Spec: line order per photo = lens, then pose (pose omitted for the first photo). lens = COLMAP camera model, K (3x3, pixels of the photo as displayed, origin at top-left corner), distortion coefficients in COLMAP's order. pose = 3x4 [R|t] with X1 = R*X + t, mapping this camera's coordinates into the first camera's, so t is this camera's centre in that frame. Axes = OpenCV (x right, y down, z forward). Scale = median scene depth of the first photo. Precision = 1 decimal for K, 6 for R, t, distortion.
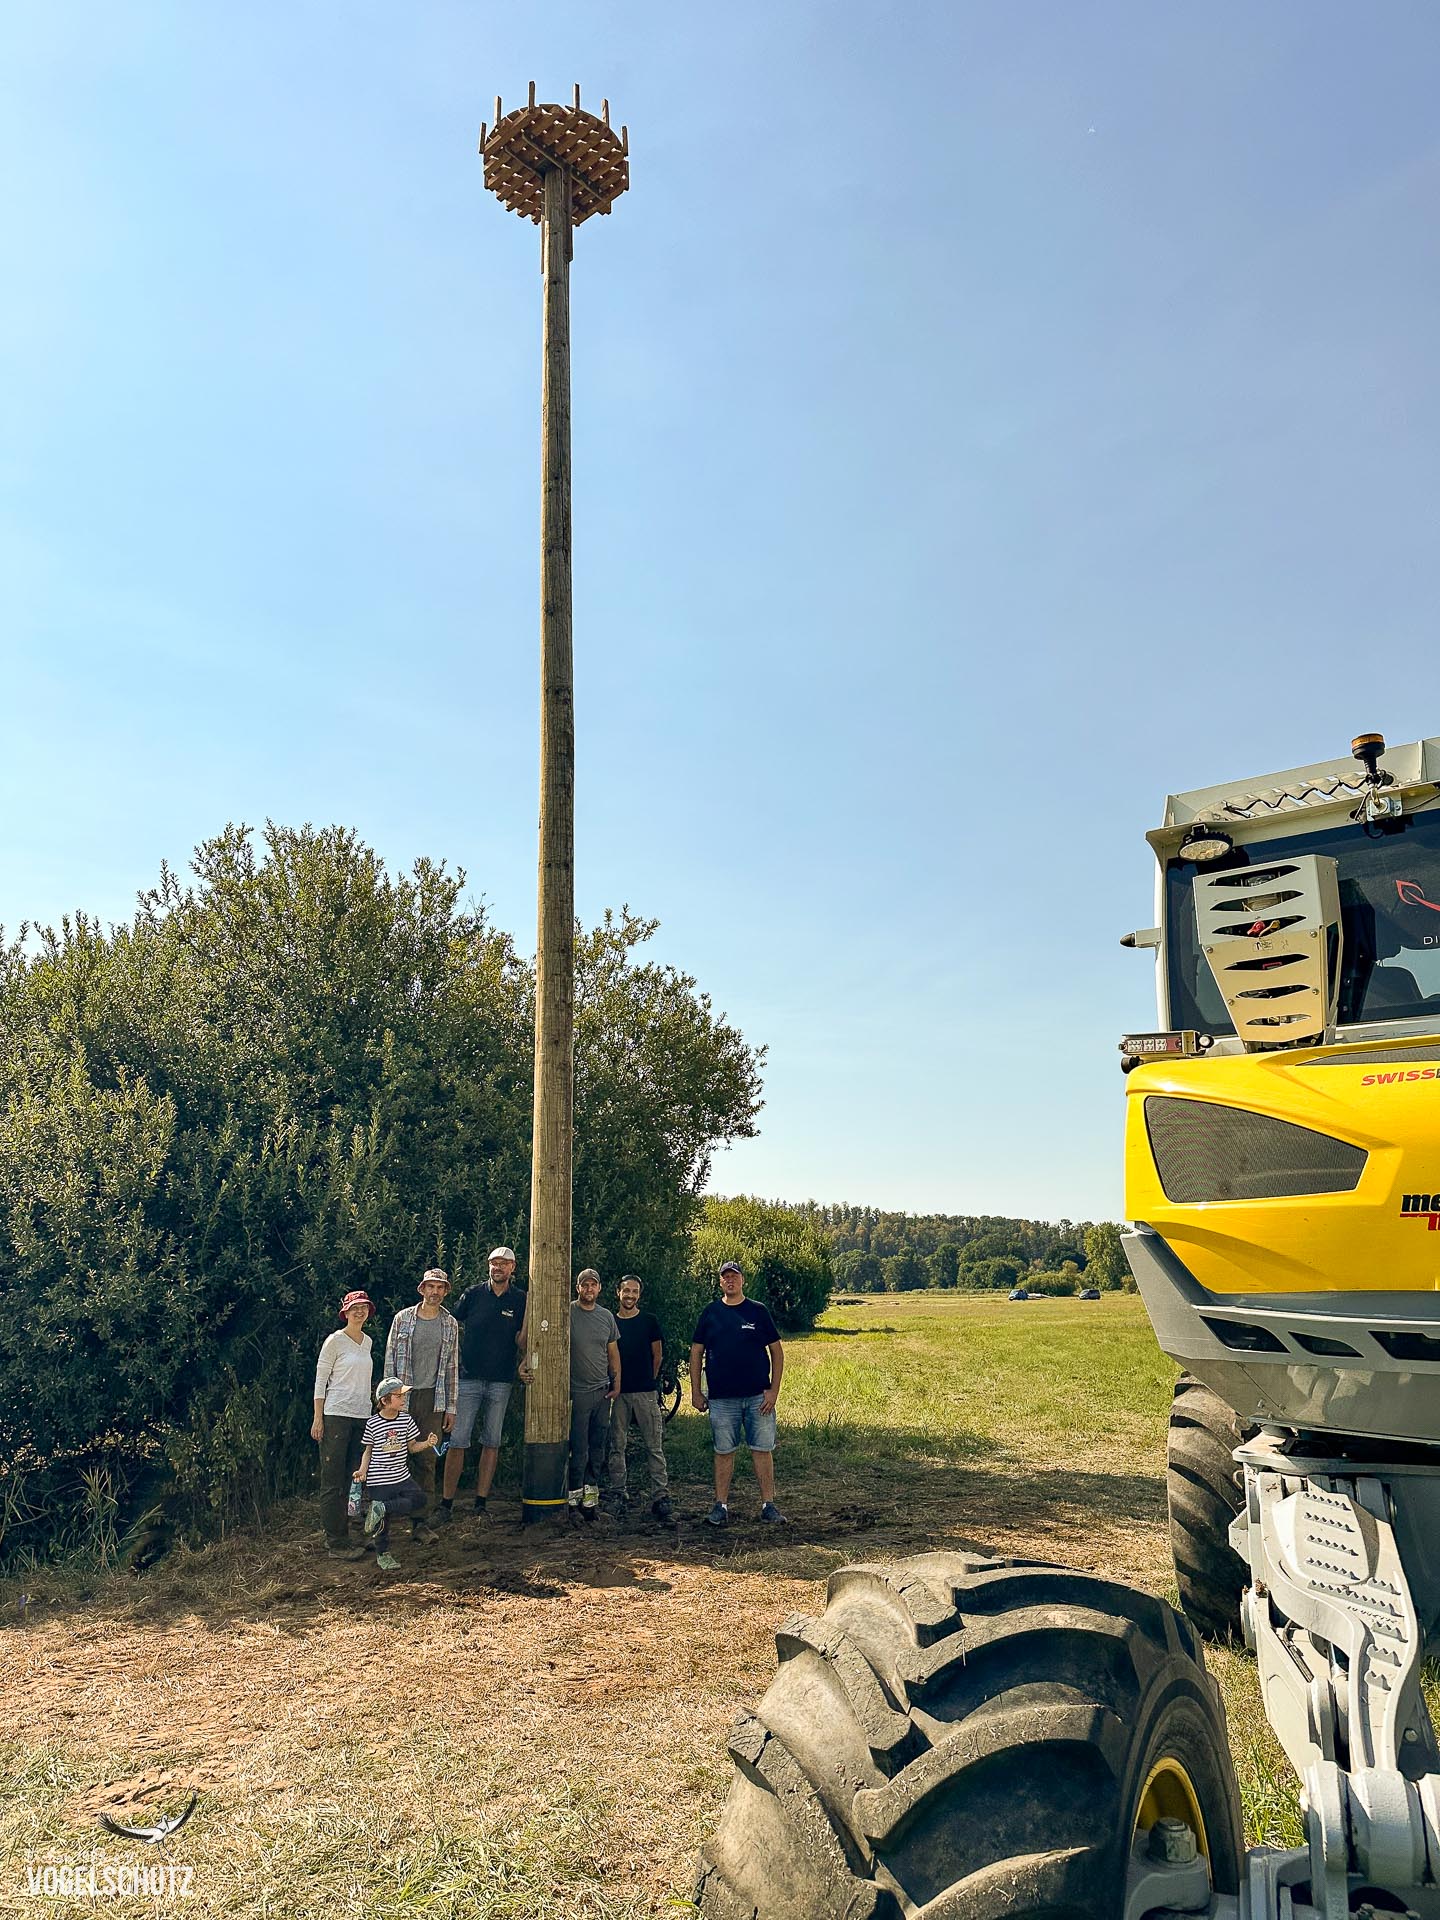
lens RADIAL K [[1352.7, 0, 718.7], [0, 1352.7, 958.1], [0, 0, 1]] dist [0.138816, -0.257716]
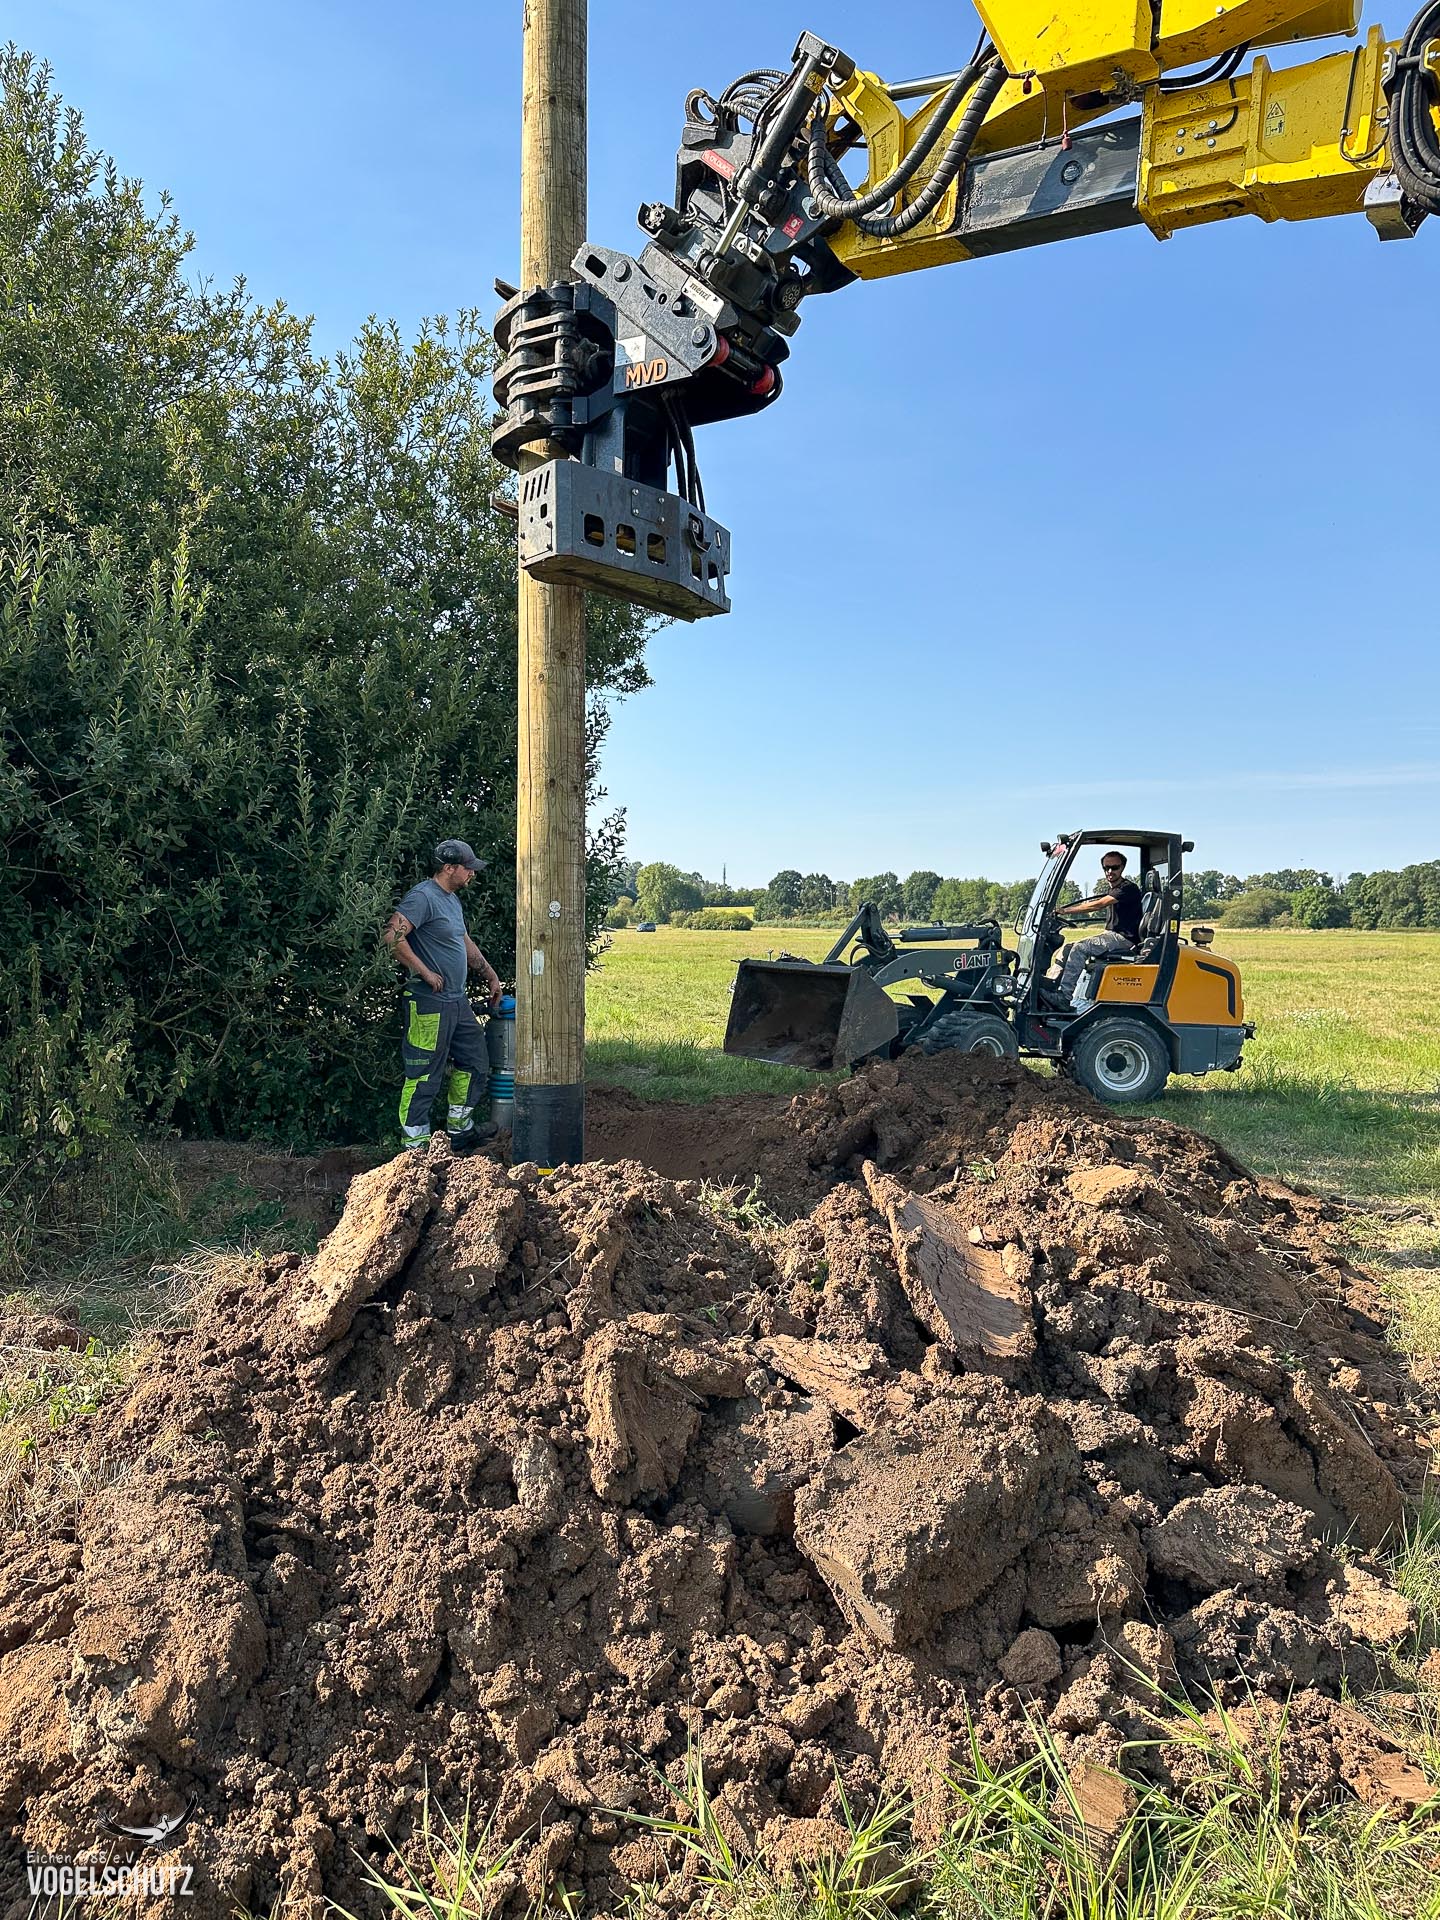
lens RADIAL K [[1352.7, 0, 718.7], [0, 1352.7, 958.1], [0, 0, 1]] dist [0.138816, -0.257716]
pose [[0.948419, 0.025425, 0.315997, -0.233474], [-0.107589, 0.963435, 0.245394, 0.123253], [-0.298204, -0.266734, 0.916476, 0.382994]]
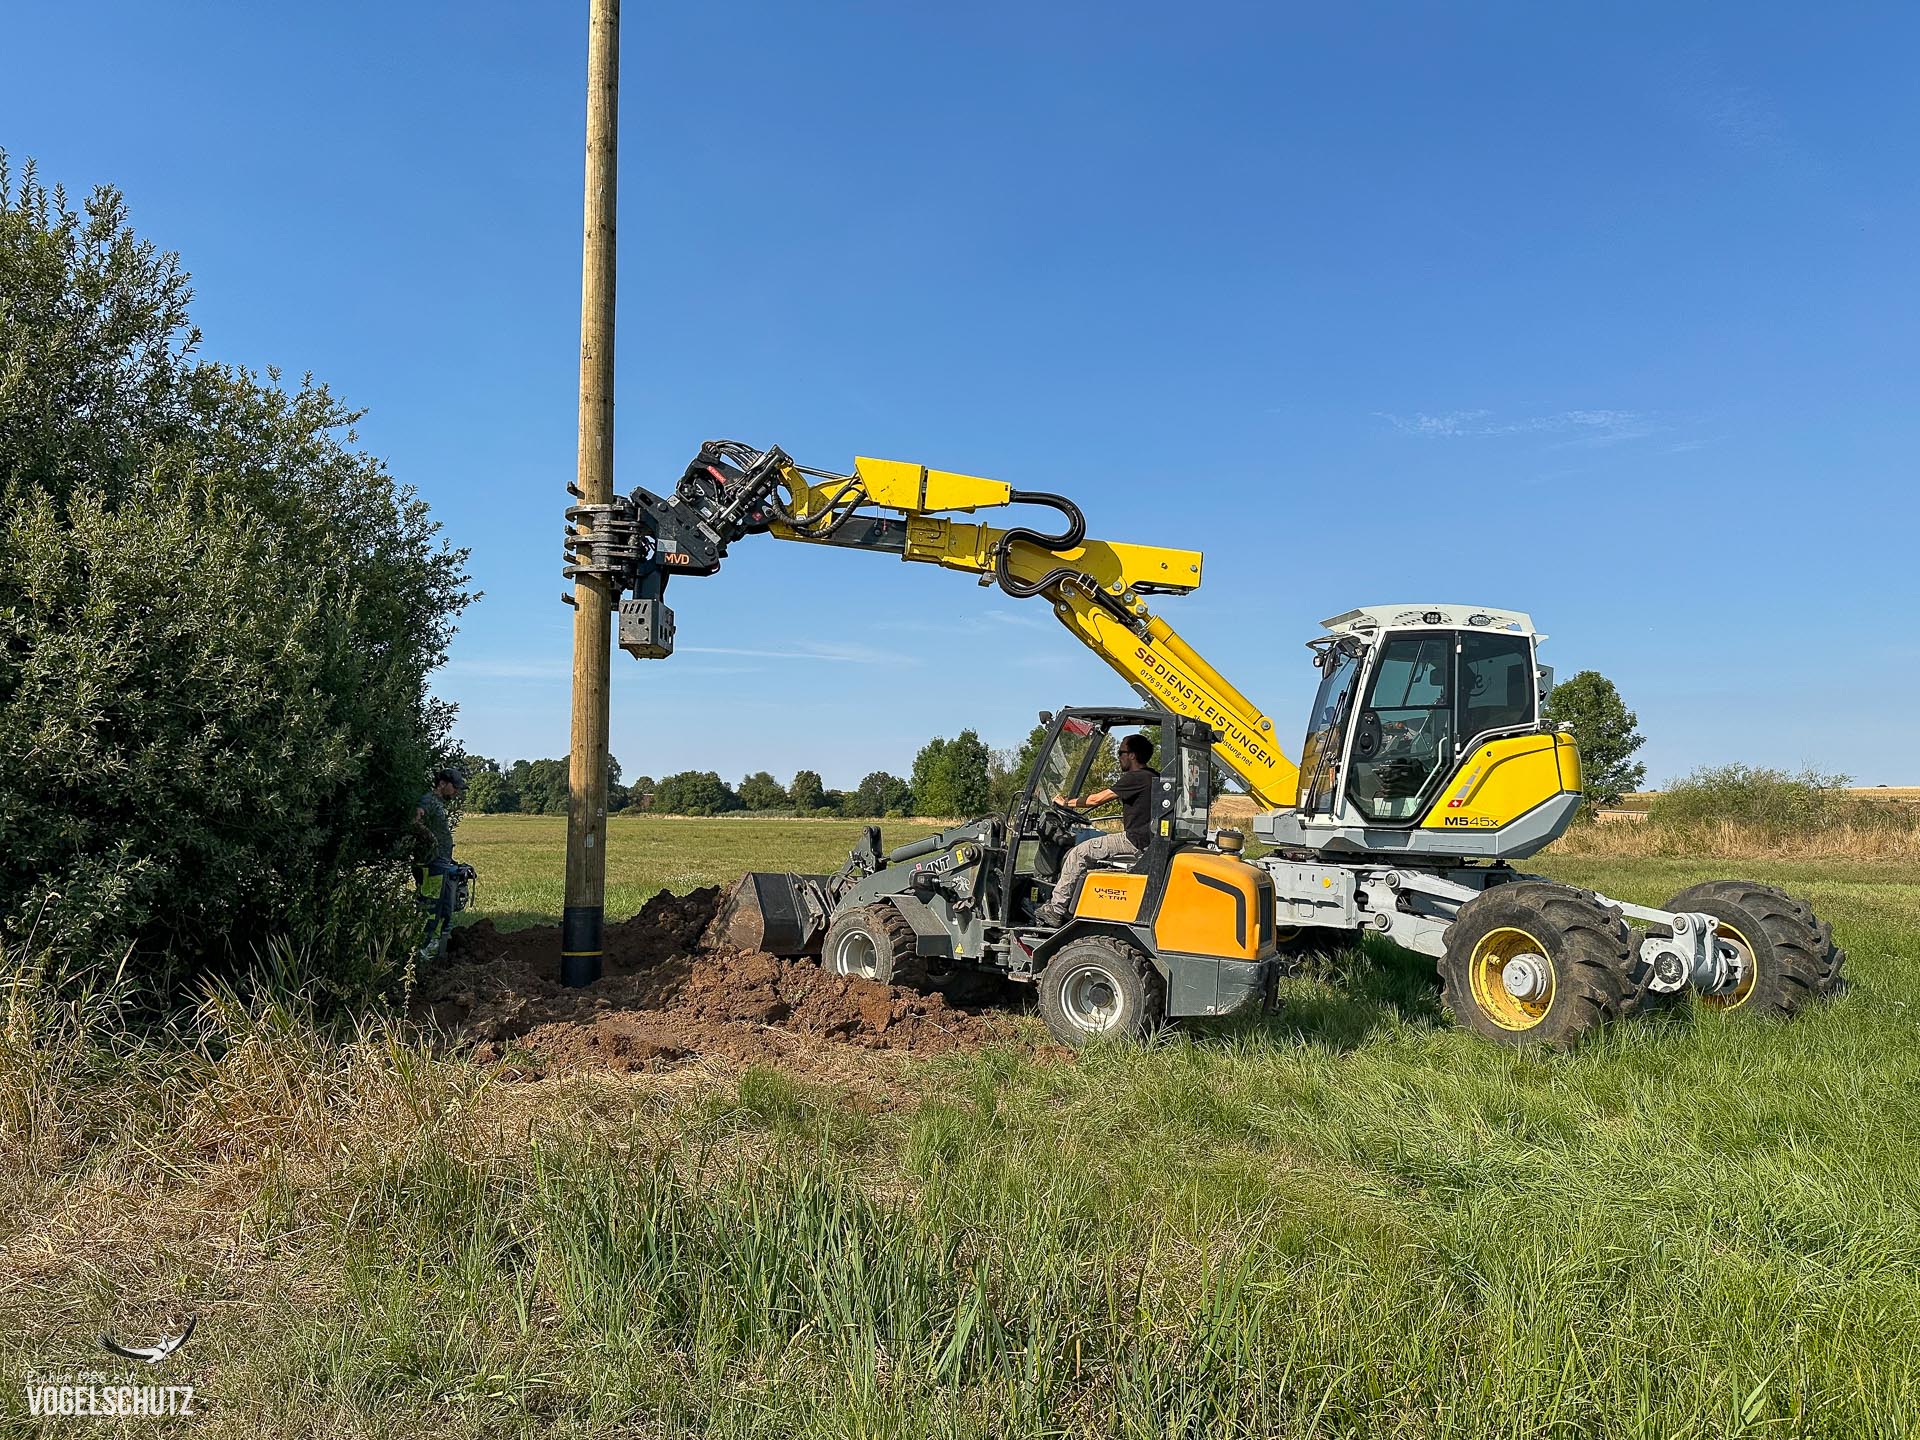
lens RADIAL K [[1352.7, 0, 973.9], [0, 1352.7, 729.8], [0, 0, 1]] dist [0.138816, -0.257716]
pose [[0.472556, 0.090030, 0.876690, -0.937951], [-0.238295, 0.970767, 0.028756, 0.084347], [-0.848473, -0.222500, 0.480195, 0.171933]]
